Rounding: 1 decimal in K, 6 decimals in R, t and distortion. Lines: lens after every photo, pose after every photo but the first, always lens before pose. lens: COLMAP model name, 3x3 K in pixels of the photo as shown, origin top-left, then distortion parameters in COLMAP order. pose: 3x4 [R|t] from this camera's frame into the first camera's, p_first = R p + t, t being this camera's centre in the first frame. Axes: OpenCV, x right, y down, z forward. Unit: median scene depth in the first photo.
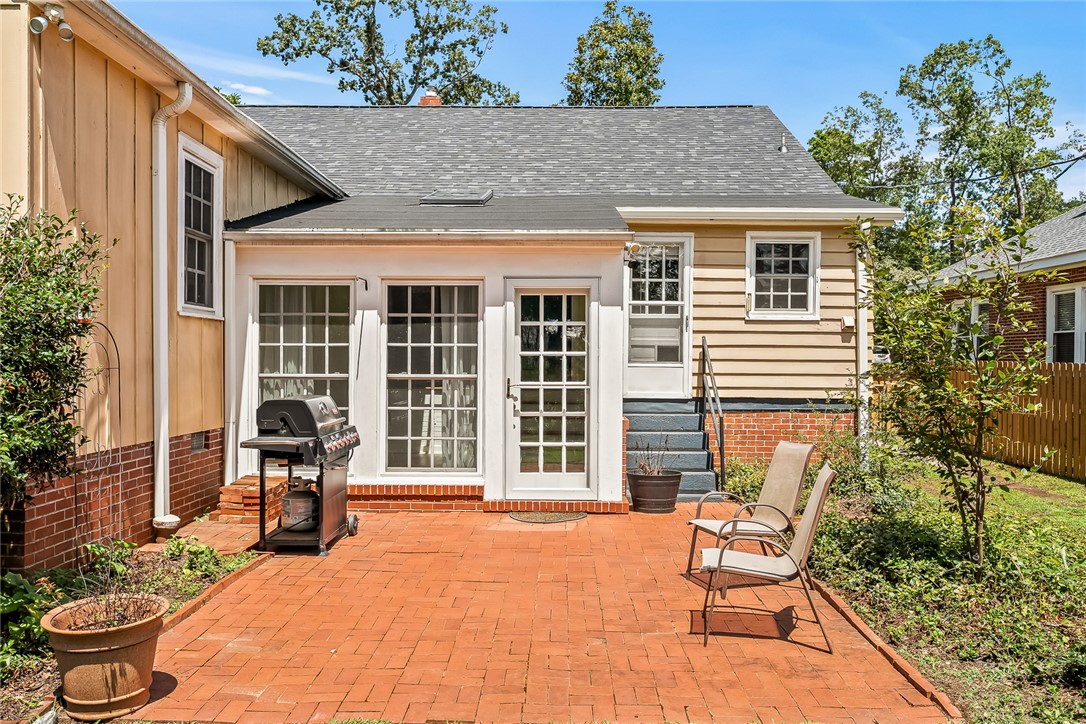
lens RADIAL K [[884.4, 0, 541.7], [0, 884.4, 362.2], [0, 0, 1]] dist [-0.006334, -0.003047]
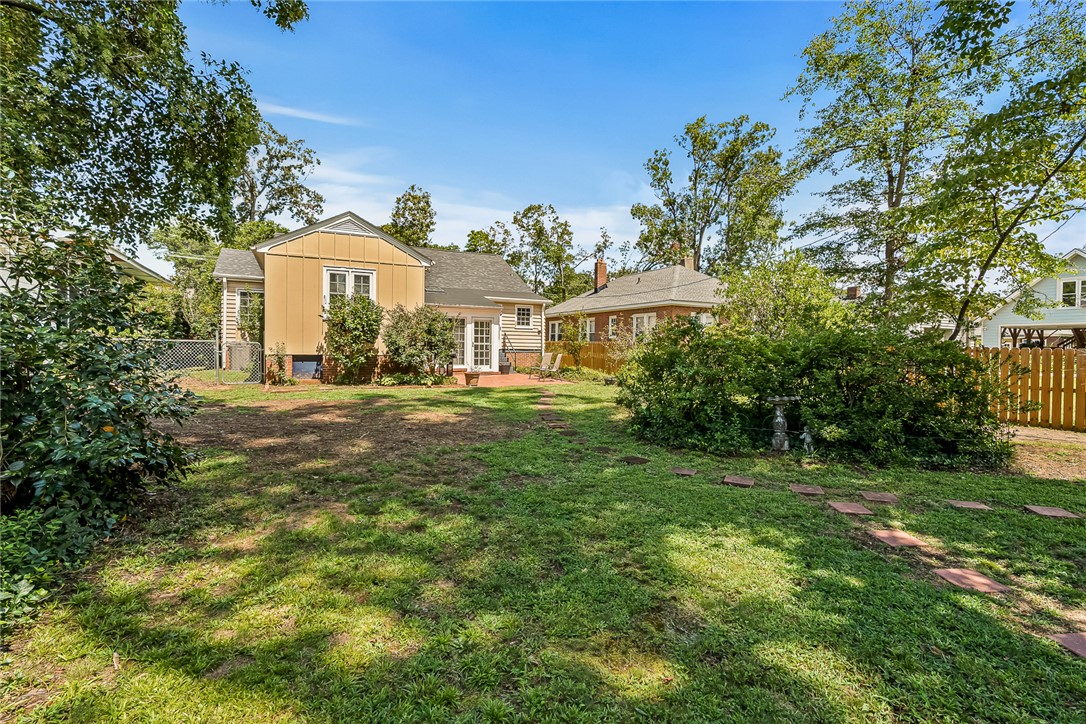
lens RADIAL K [[487.7, 0, 543.1], [0, 487.7, 356.4], [0, 0, 1]] dist [-0.010735, 0.003728]
pose [[0.889249, -0.002283, 0.457419, -0.139936], [-0.008625, 0.999726, 0.021757, 0.006065], [-0.457343, -0.023292, 0.888985, -0.205631]]
